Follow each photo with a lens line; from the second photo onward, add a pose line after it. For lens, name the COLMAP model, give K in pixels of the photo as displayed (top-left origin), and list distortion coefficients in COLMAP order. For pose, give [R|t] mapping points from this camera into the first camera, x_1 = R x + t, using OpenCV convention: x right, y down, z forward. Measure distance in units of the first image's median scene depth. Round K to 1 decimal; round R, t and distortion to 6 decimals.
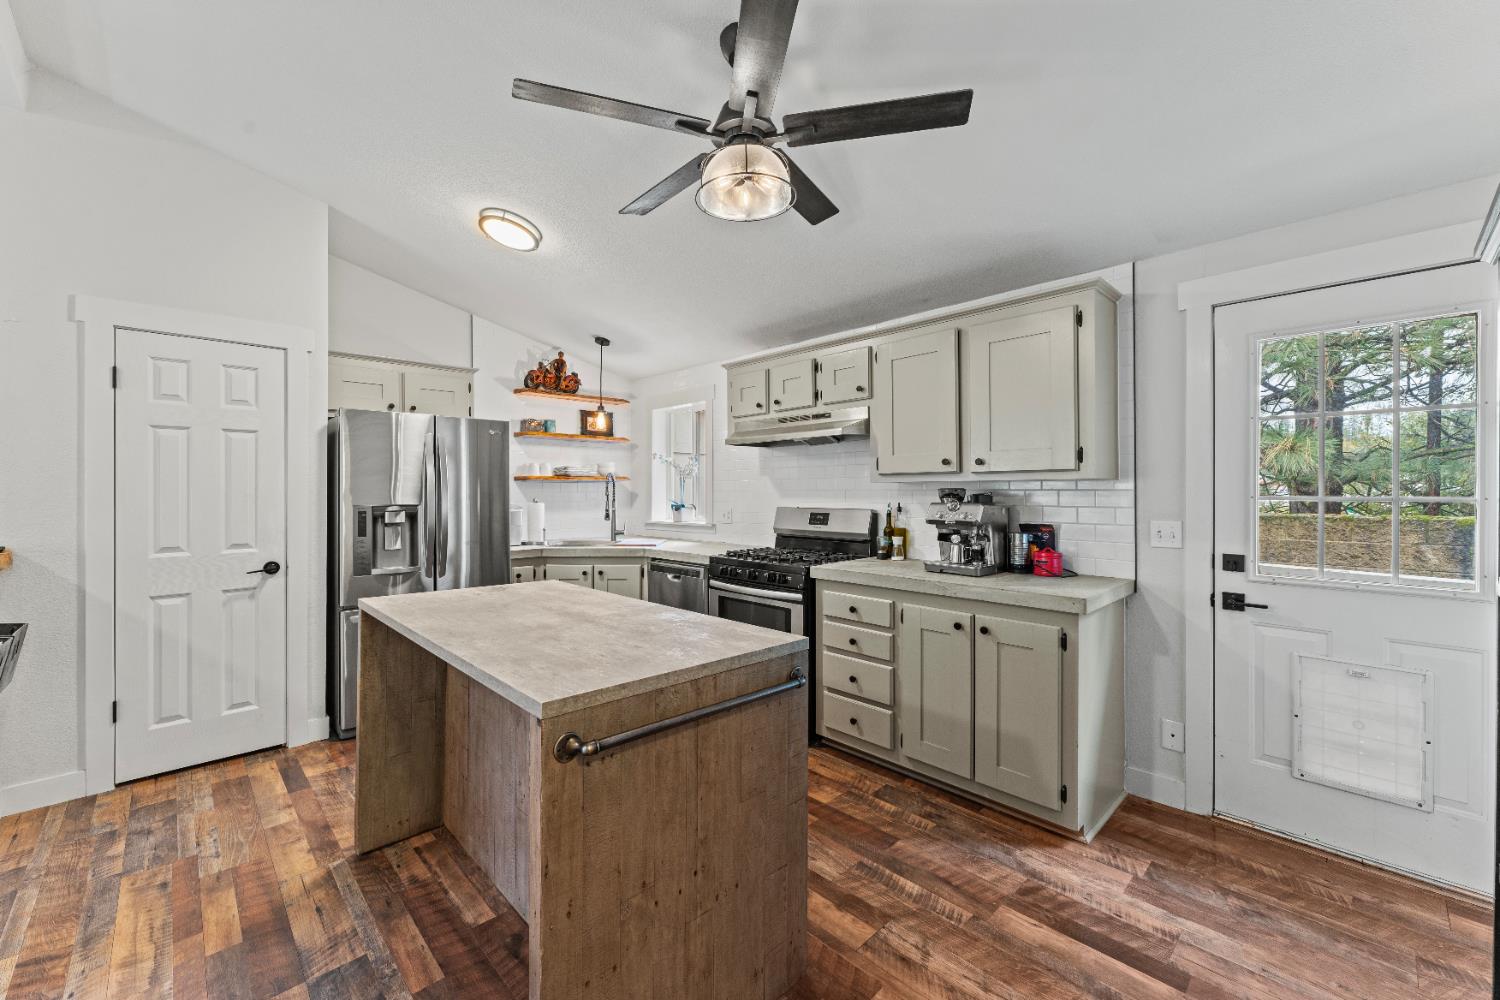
lens RADIAL K [[604.0, 0, 751.0], [0, 604.0, 483.0], [0, 0, 1]] dist [0.001226, 0.000148]
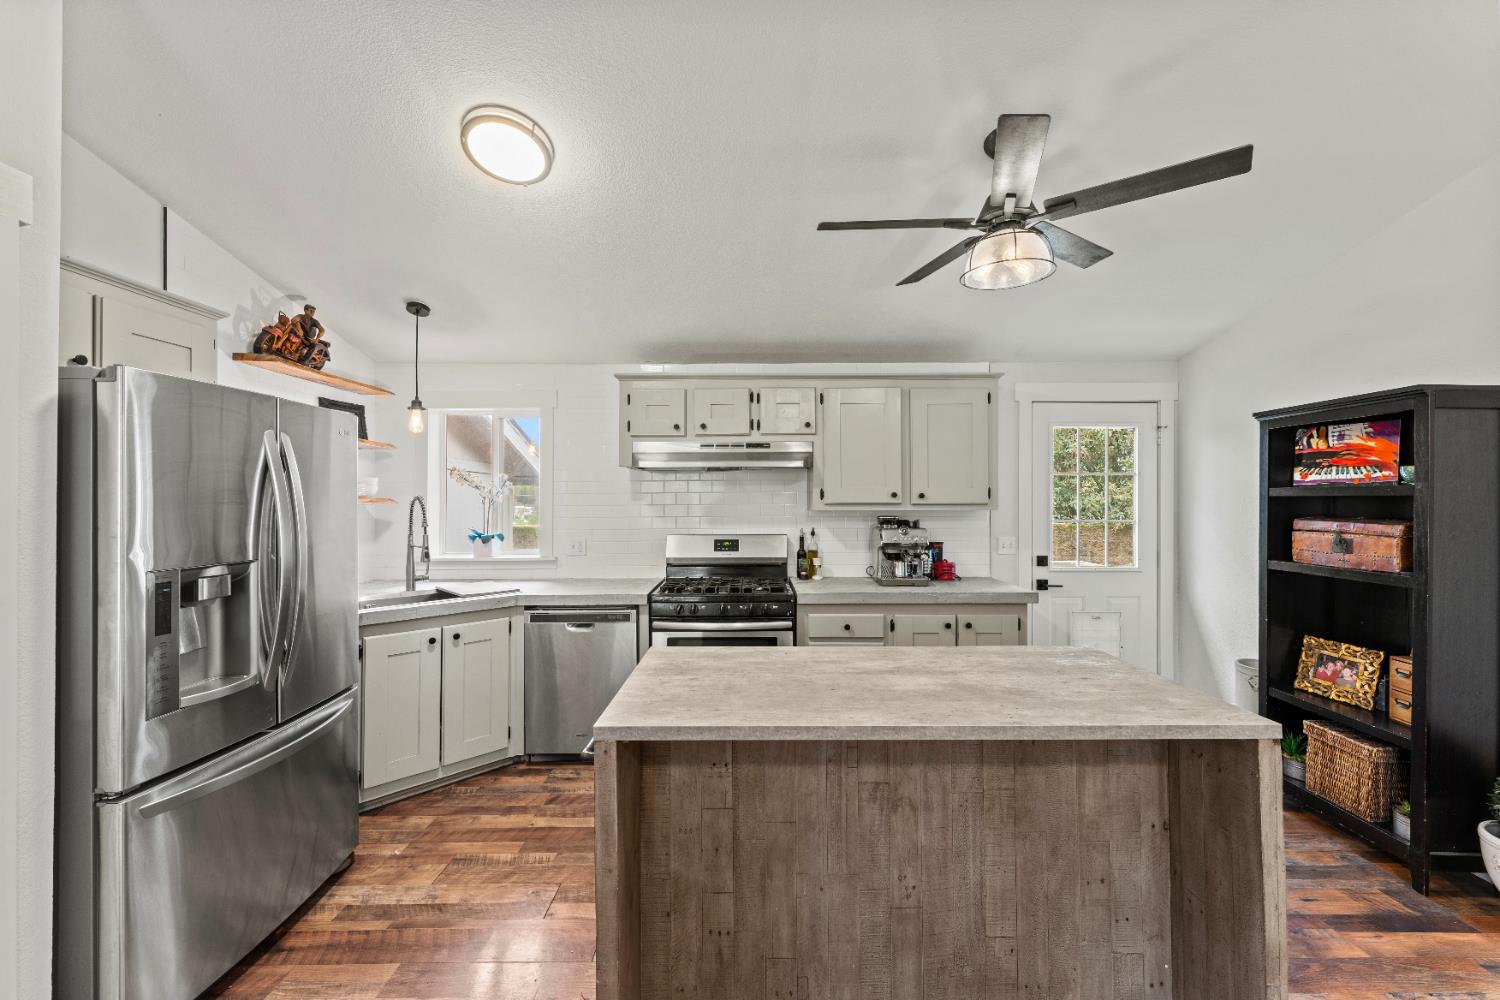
lens RADIAL K [[599.1, 0, 751.0], [0, 599.1, 495.3], [0, 0, 1]] dist [0.002427, 0.000088]
pose [[0.695362, 0.003398, 0.718652, -0.627735], [-0.009226, 0.999949, 0.004199, -0.030937], [-0.718600, -0.009550, 0.695358, 0.304806]]
